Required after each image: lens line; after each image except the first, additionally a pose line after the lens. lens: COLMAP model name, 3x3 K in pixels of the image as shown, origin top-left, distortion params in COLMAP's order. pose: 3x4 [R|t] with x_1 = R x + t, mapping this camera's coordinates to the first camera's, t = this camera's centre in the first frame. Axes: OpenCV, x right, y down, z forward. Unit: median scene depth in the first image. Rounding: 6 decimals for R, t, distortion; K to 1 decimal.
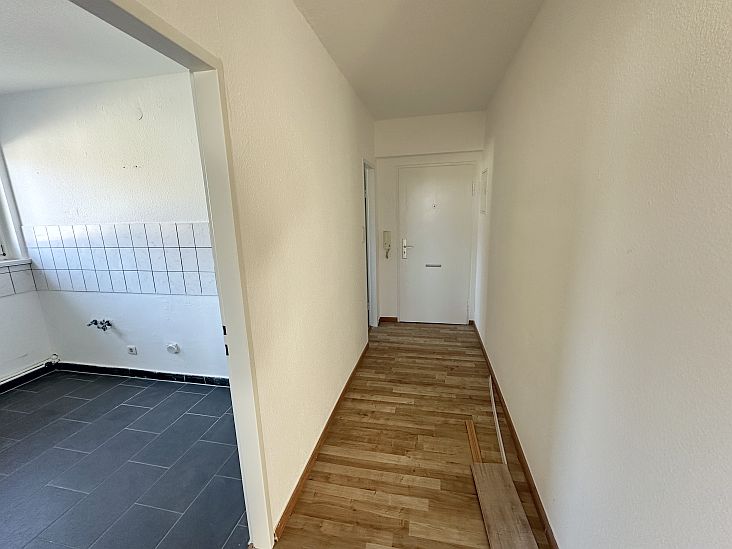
lens RADIAL K [[301.3, 0, 368.8], [0, 301.3, 274.0], [0, 0, 1]] dist [-0.002370, -0.000748]
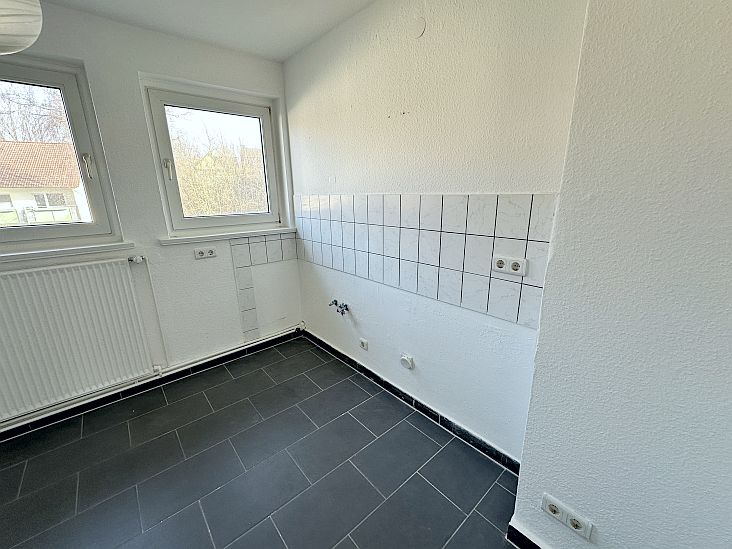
lens RADIAL K [[301.3, 0, 364.8], [0, 301.3, 273.6], [0, 0, 1]] dist [-0.002370, -0.000748]
pose [[0.791421, 0.170723, -0.586946, -0.319536], [-0.126259, 0.985156, 0.116305, -0.047229], [0.598090, -0.017939, 0.801228, 0.321955]]
